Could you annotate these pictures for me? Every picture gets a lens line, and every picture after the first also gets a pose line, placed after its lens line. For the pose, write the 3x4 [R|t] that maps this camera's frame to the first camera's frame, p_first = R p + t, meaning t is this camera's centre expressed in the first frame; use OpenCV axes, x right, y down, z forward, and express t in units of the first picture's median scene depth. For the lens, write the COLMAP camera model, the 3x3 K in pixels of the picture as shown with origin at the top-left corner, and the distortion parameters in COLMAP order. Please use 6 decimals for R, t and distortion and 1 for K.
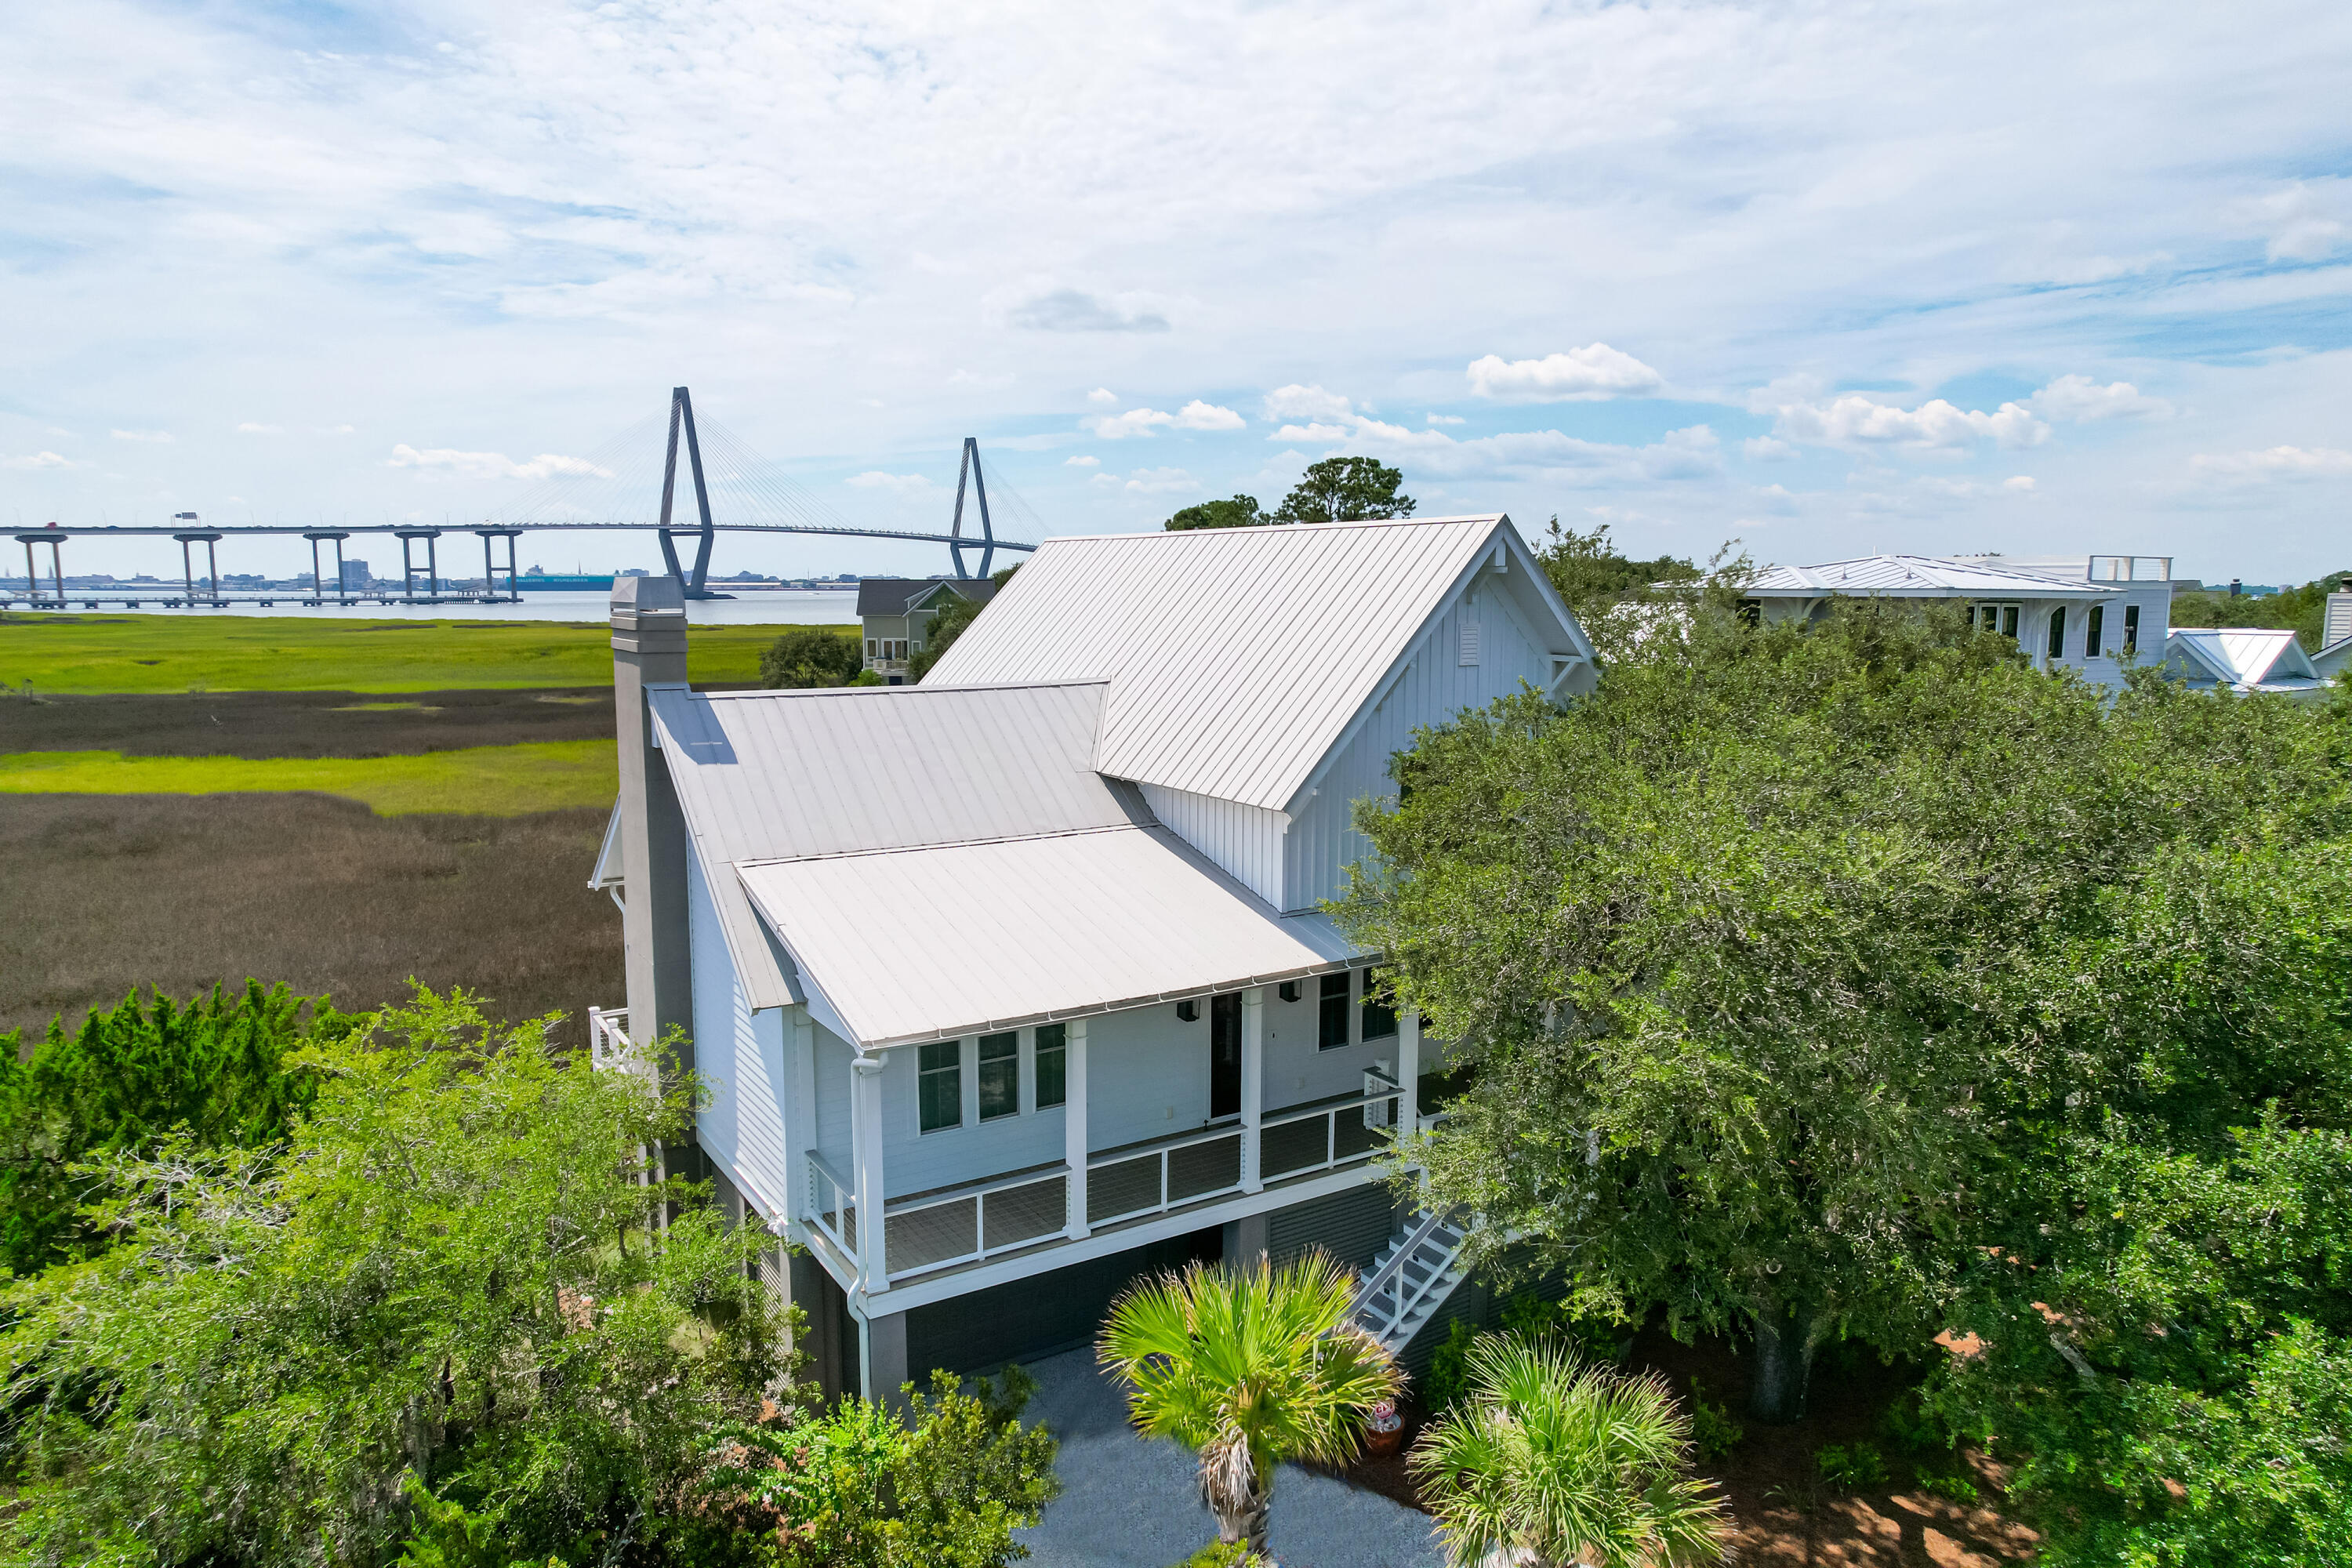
lens RADIAL K [[1494.9, 0, 1184.1], [0, 1494.9, 772.2], [0, 0, 1]] dist [-0.065350, 0.068713]
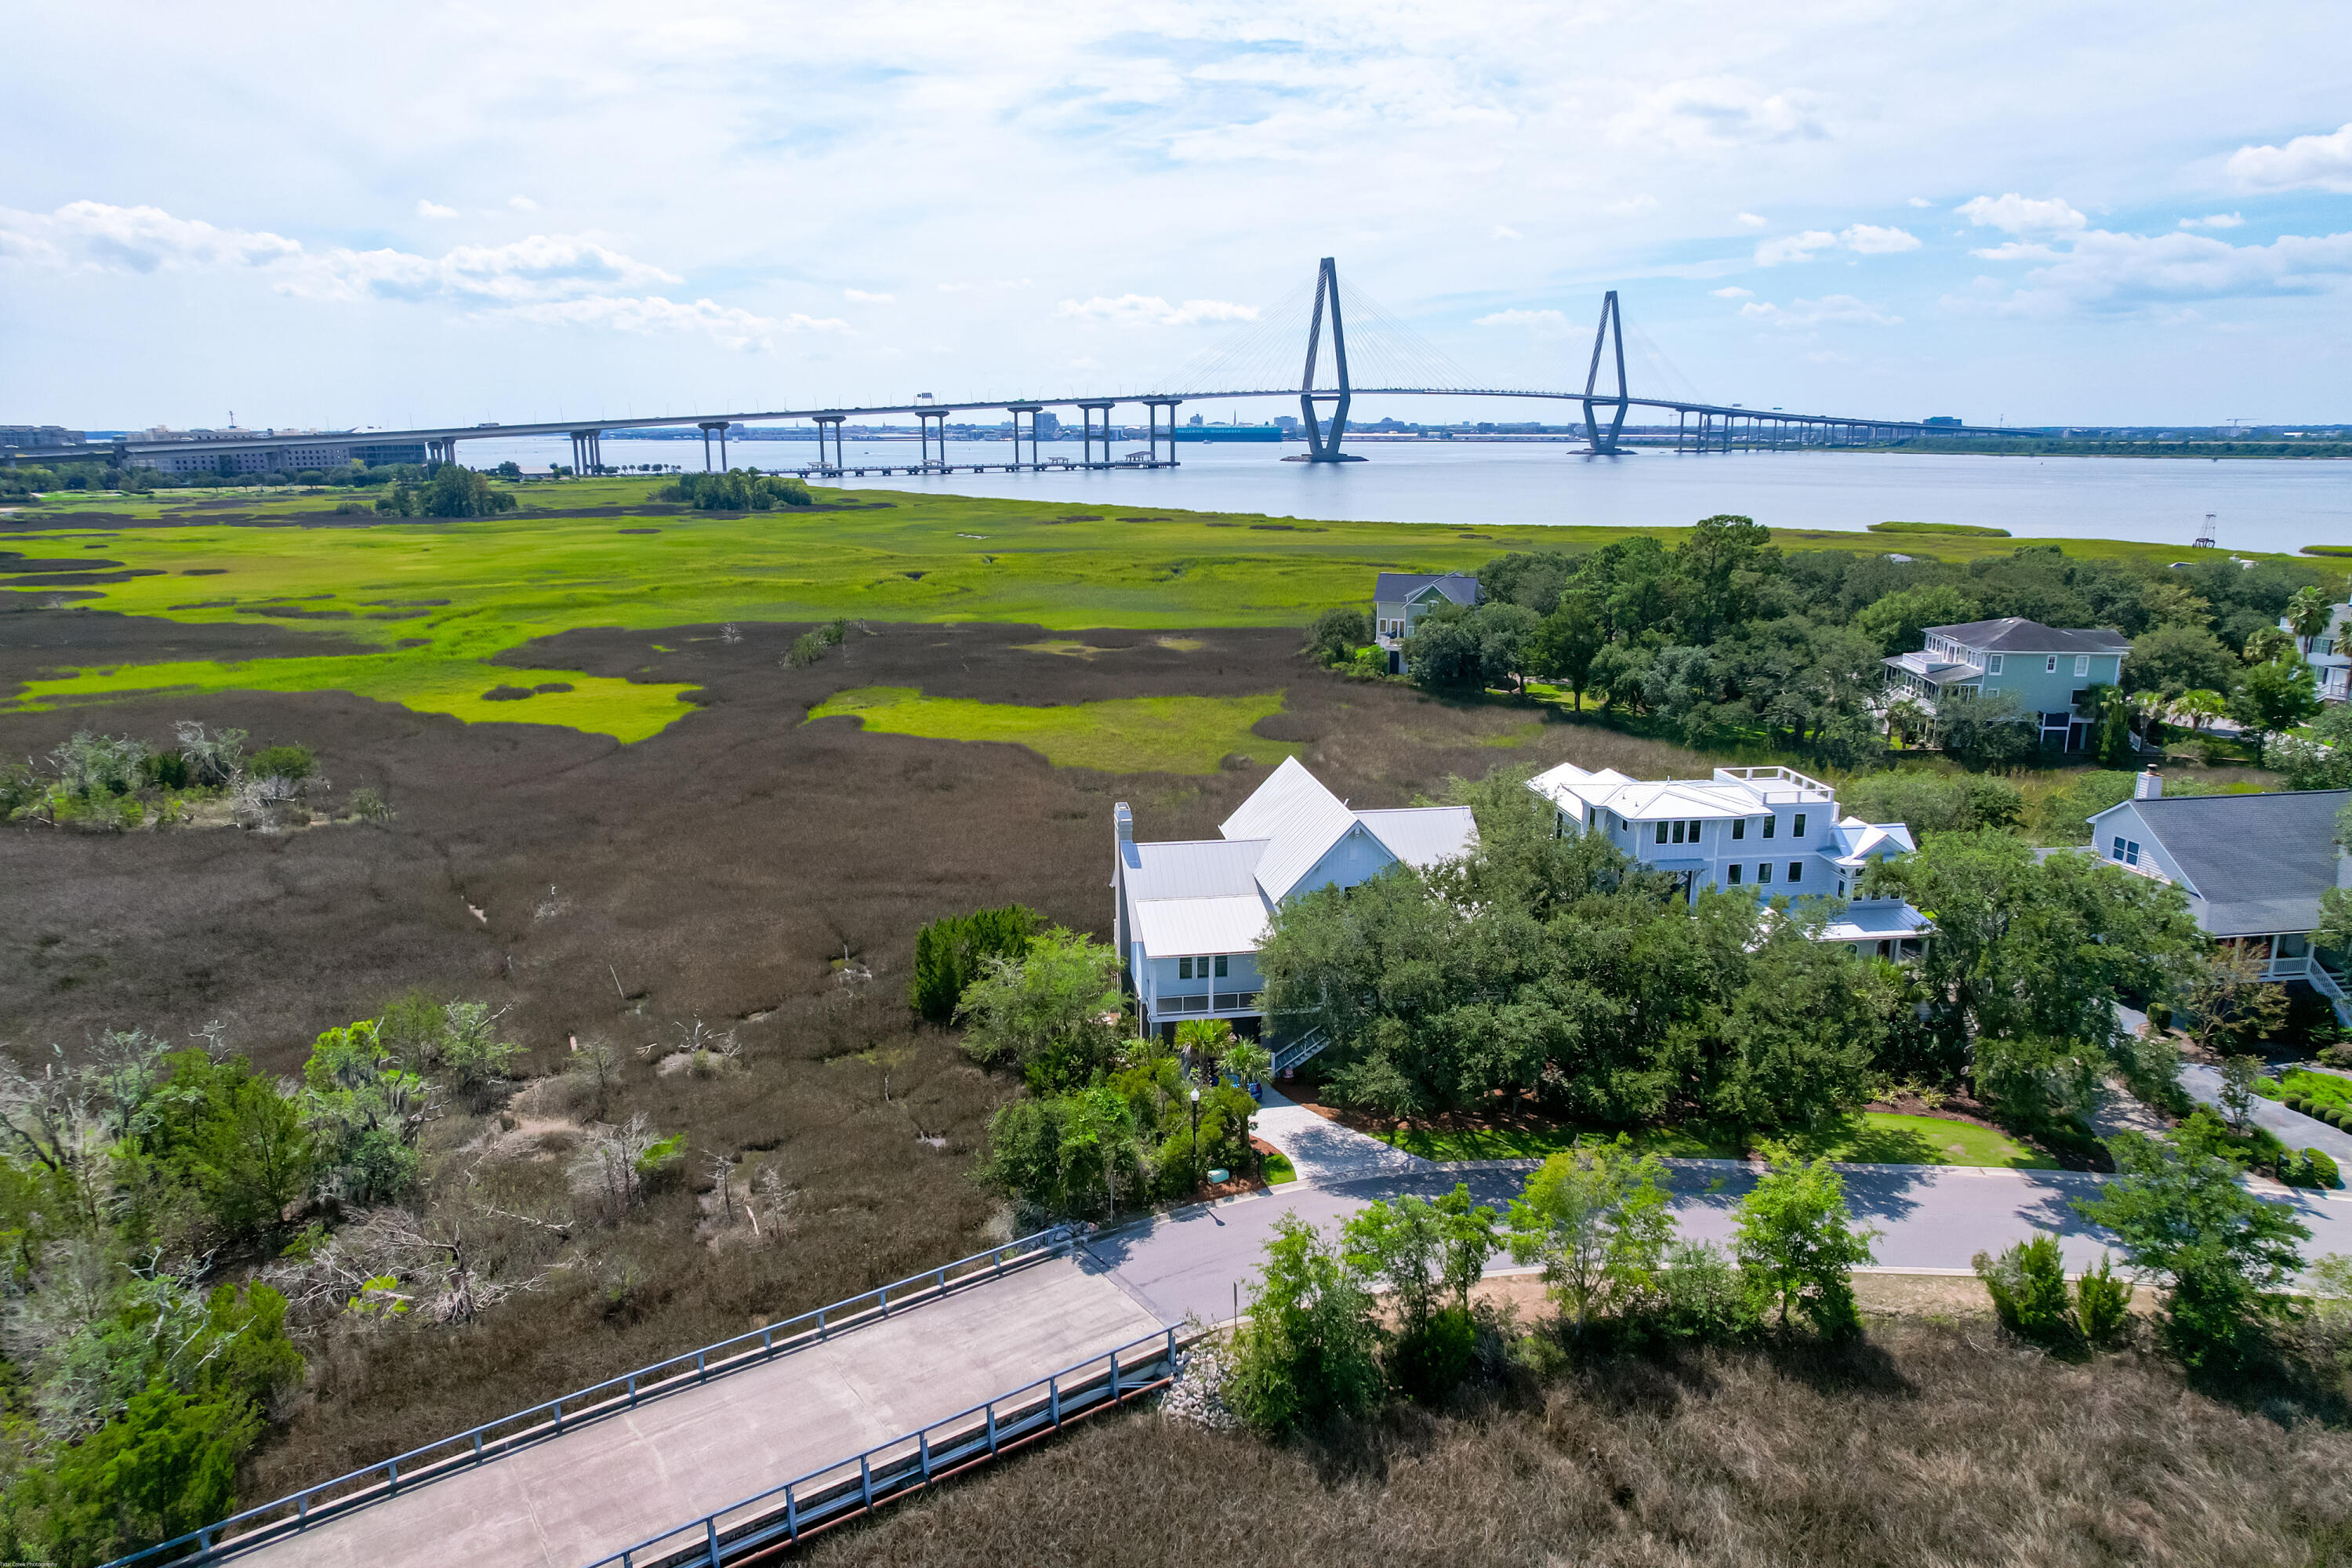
lens RADIAL K [[1494.9, 0, 1183.4], [0, 1494.9, 786.5], [0, 0, 1]] dist [-0.065350, 0.068713]
pose [[0.913326, 0.091833, -0.396741, 1.019078], [-0.046633, 0.991418, 0.122130, -0.551607], [0.404551, -0.093043, 0.909770, -1.868643]]
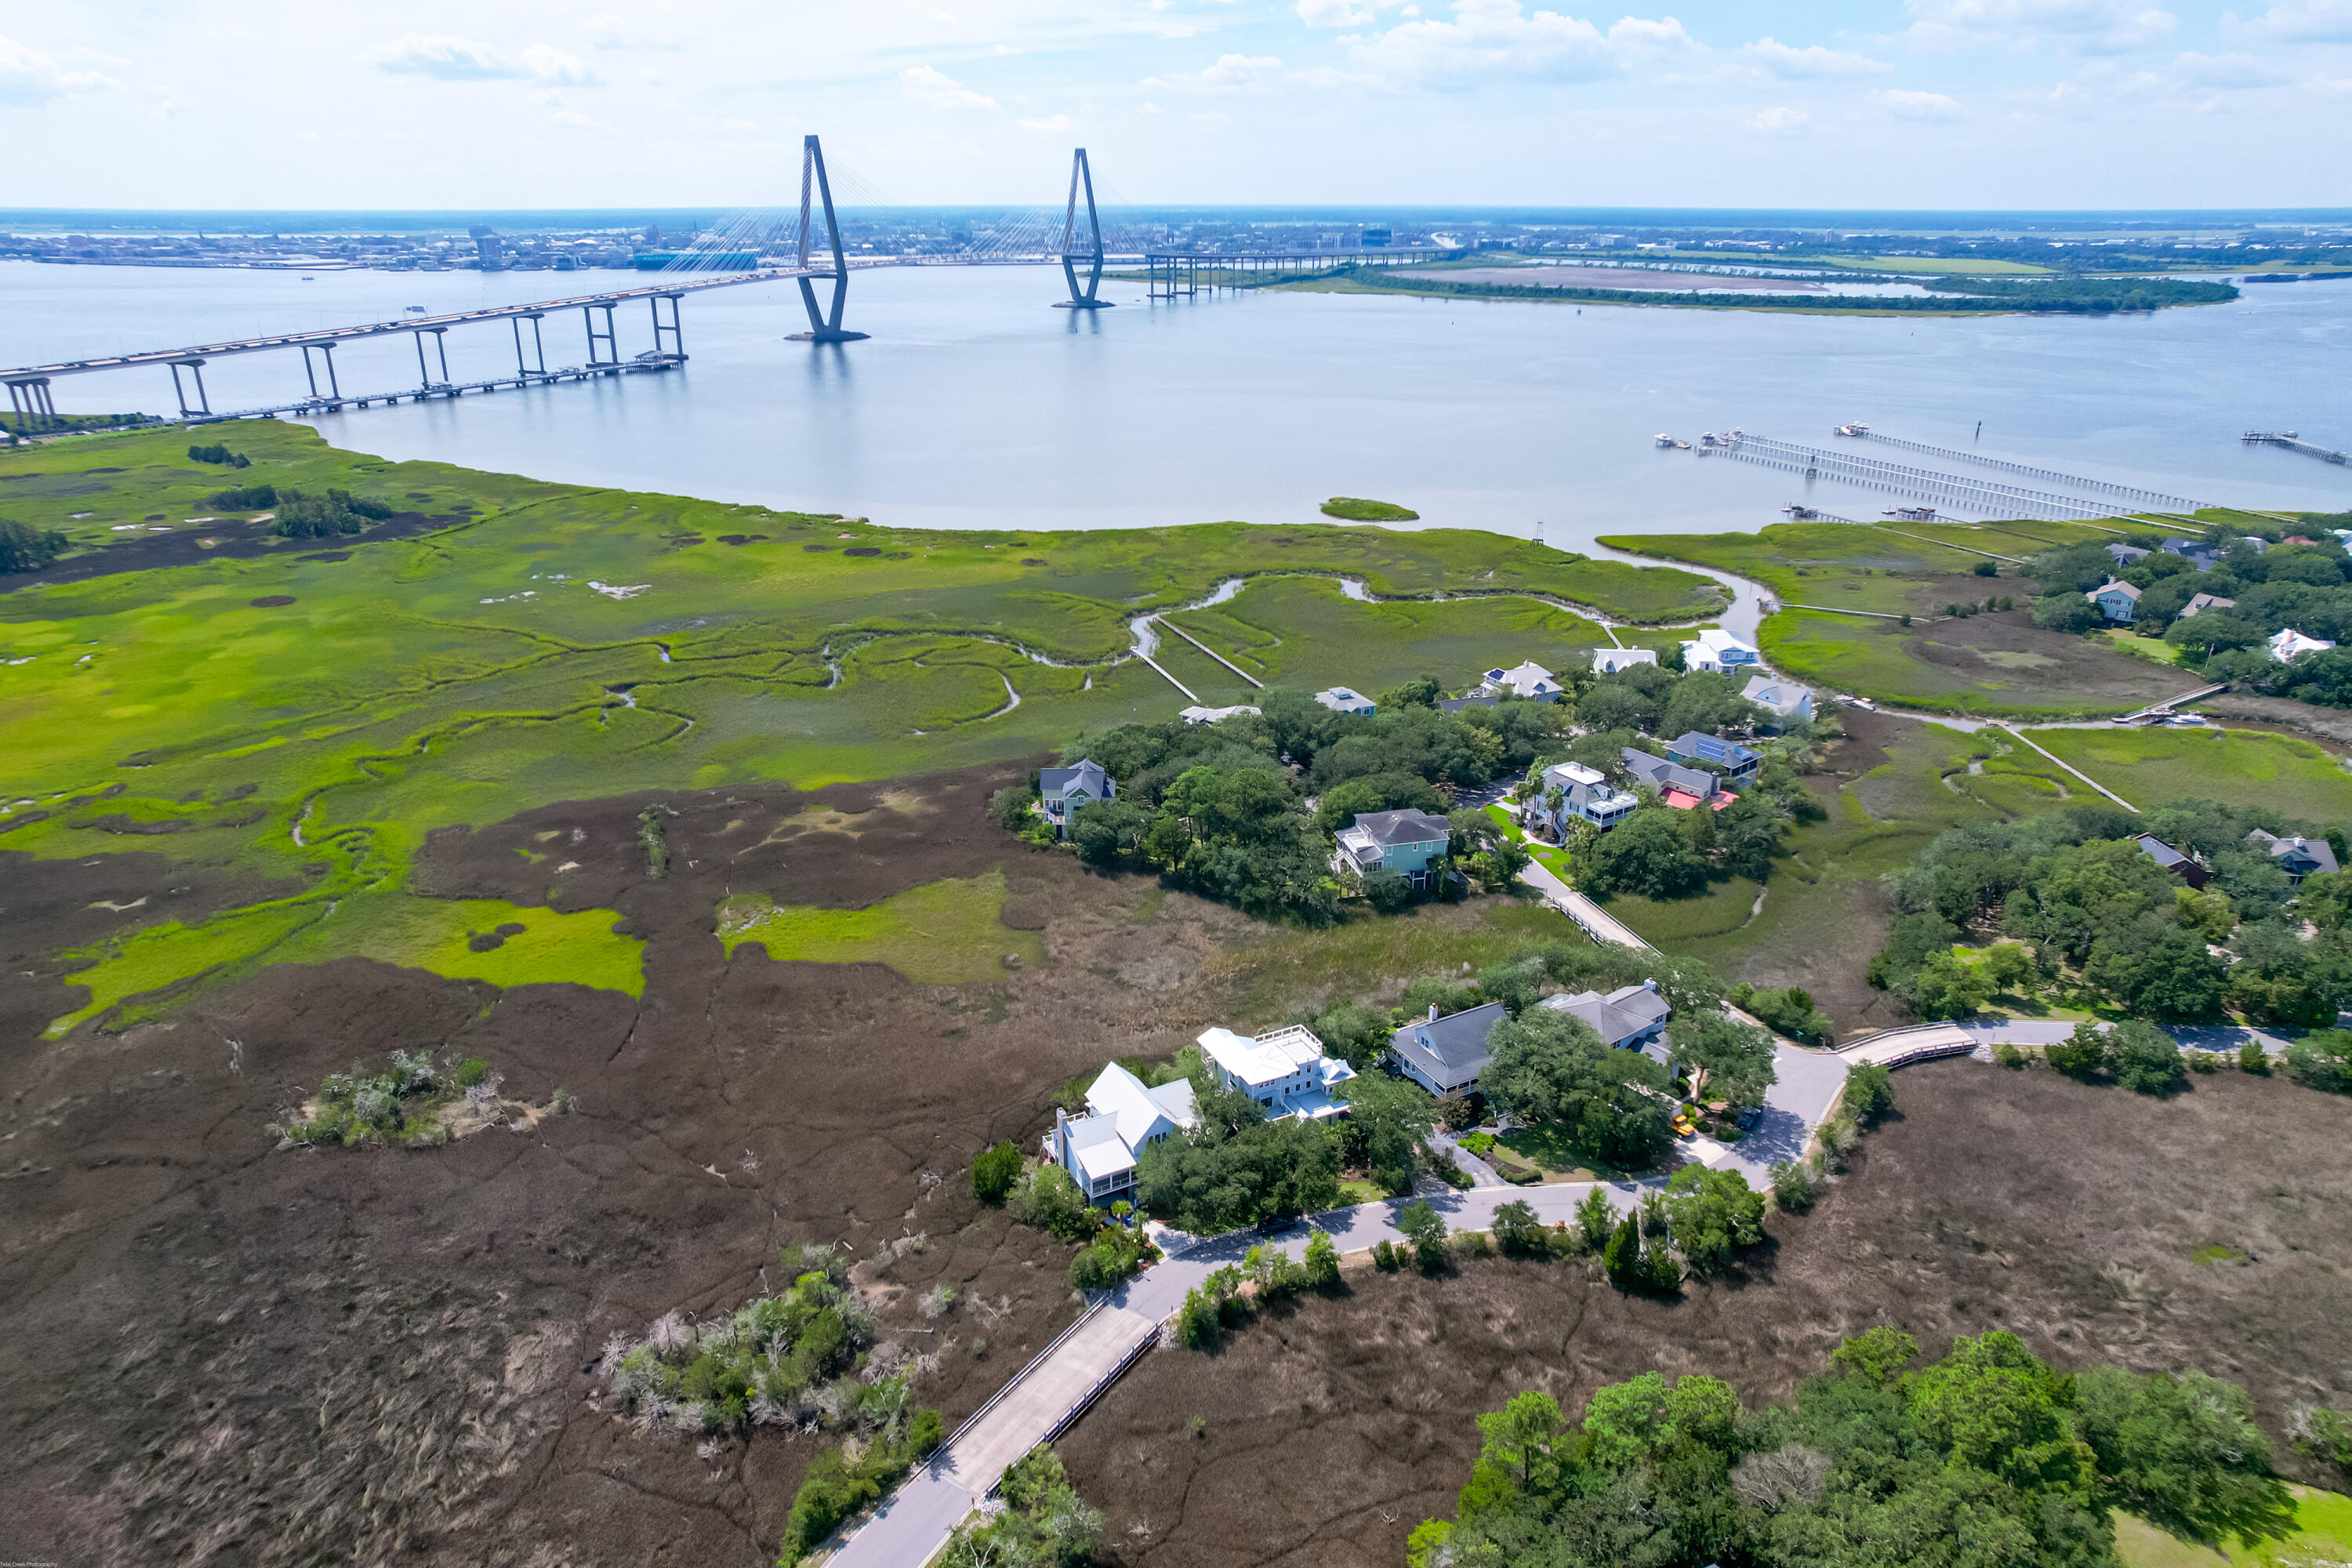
lens RADIAL K [[1494.9, 0, 1184.2], [0, 1494.9, 774.3], [0, 0, 1]] dist [-0.065350, 0.068713]
pose [[0.997118, 0.025689, -0.071382, 0.829562], [-0.007644, 0.970154, 0.242370, -3.773930], [0.075478, -0.241125, 0.967554, -6.230724]]
